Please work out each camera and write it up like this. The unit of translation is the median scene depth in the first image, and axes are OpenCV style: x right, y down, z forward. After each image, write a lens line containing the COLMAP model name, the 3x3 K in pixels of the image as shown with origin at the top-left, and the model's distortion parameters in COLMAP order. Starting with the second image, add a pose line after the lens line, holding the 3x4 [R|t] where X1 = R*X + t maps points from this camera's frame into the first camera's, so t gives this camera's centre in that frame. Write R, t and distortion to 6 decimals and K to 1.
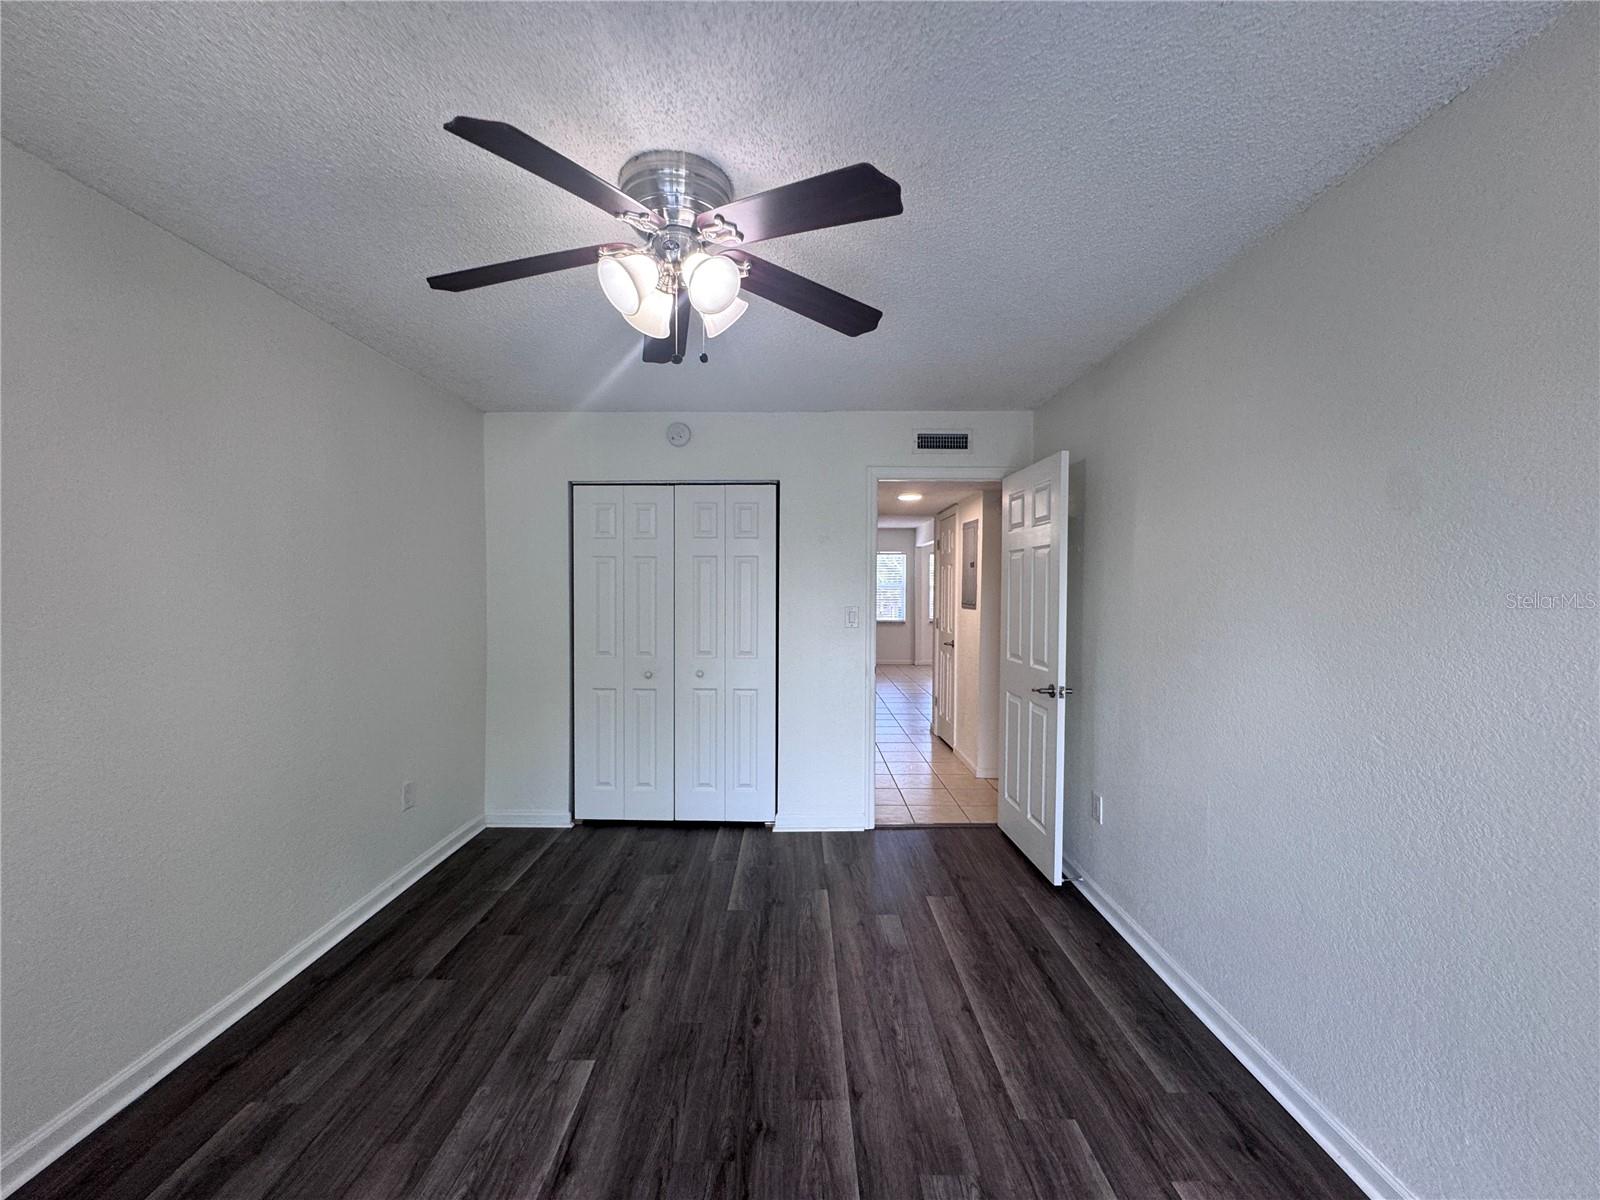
lens RADIAL K [[642.7, 0, 798.7], [0, 642.7, 599.1], [0, 0, 1]] dist [-0.005684, 0.000497]
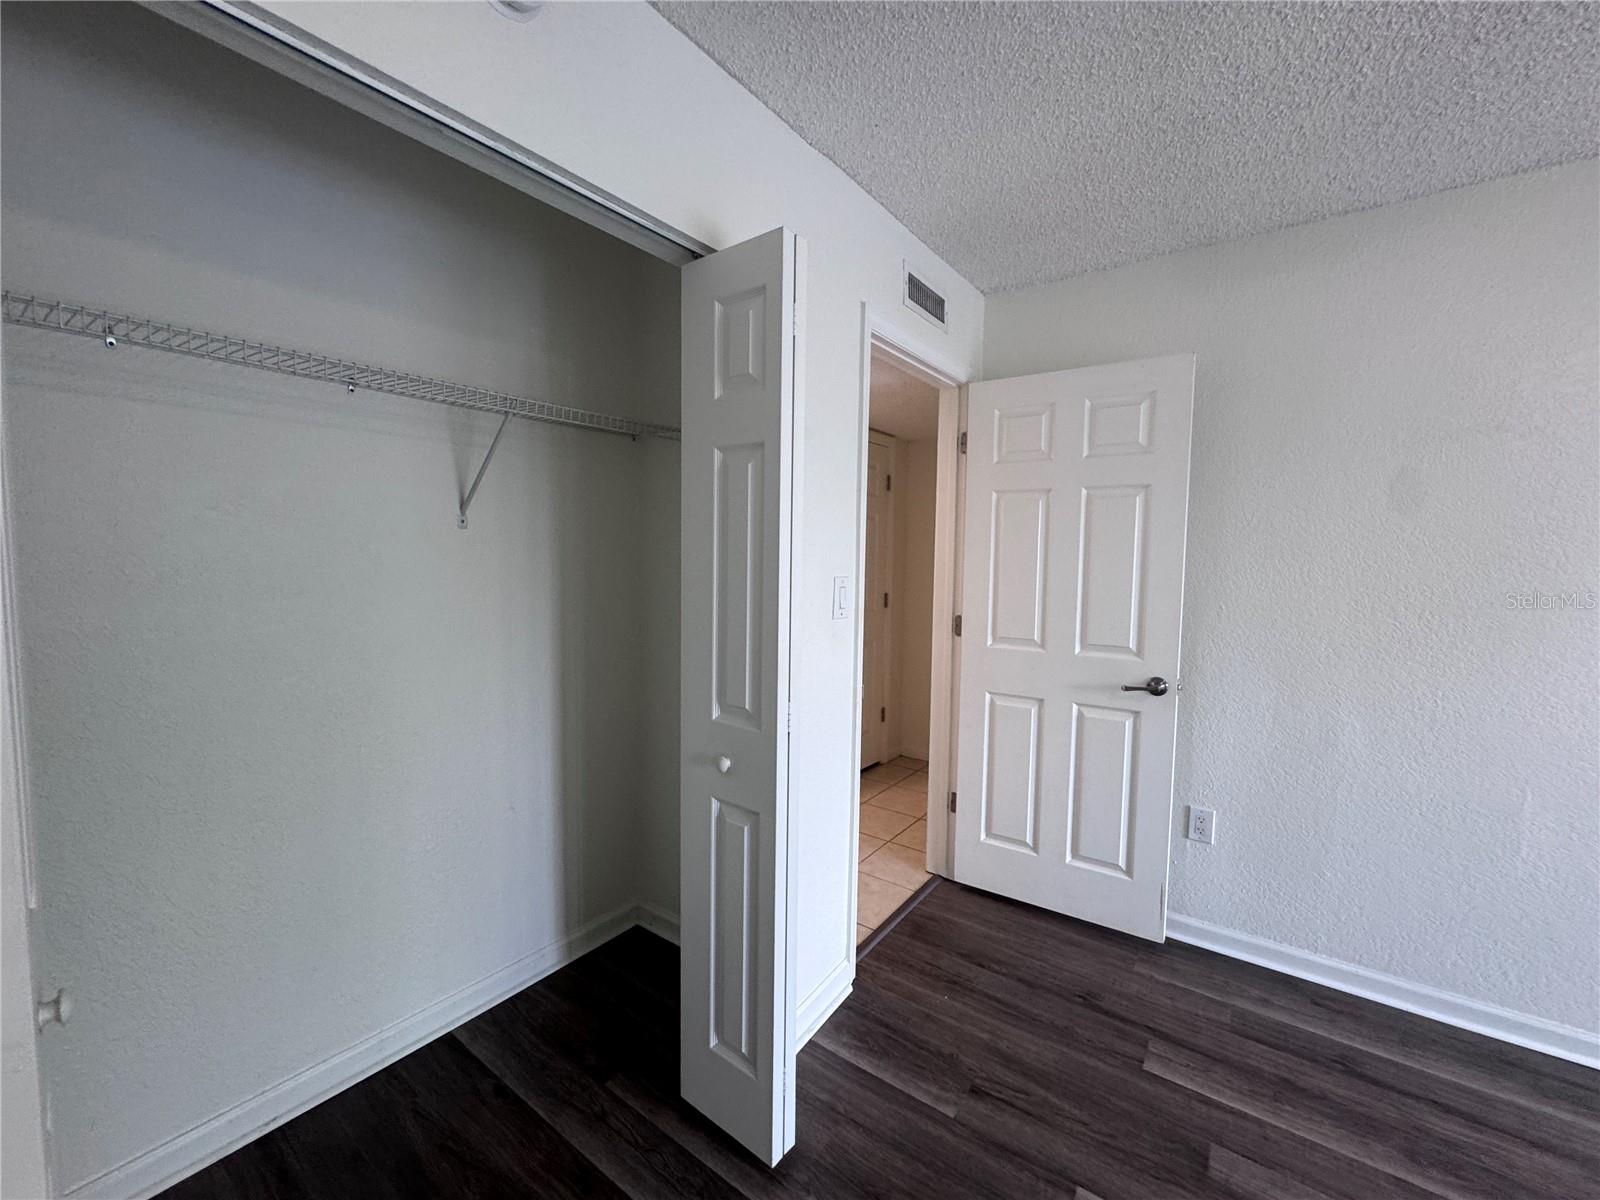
lens RADIAL K [[642.7, 0, 798.7], [0, 642.7, 599.1], [0, 0, 1]] dist [-0.005684, 0.000497]
pose [[0.586956, -0.066066, 0.806919, -0.443858], [0.004913, 0.996937, 0.078051, -0.019240], [-0.809604, -0.041848, 0.585483, 0.941214]]
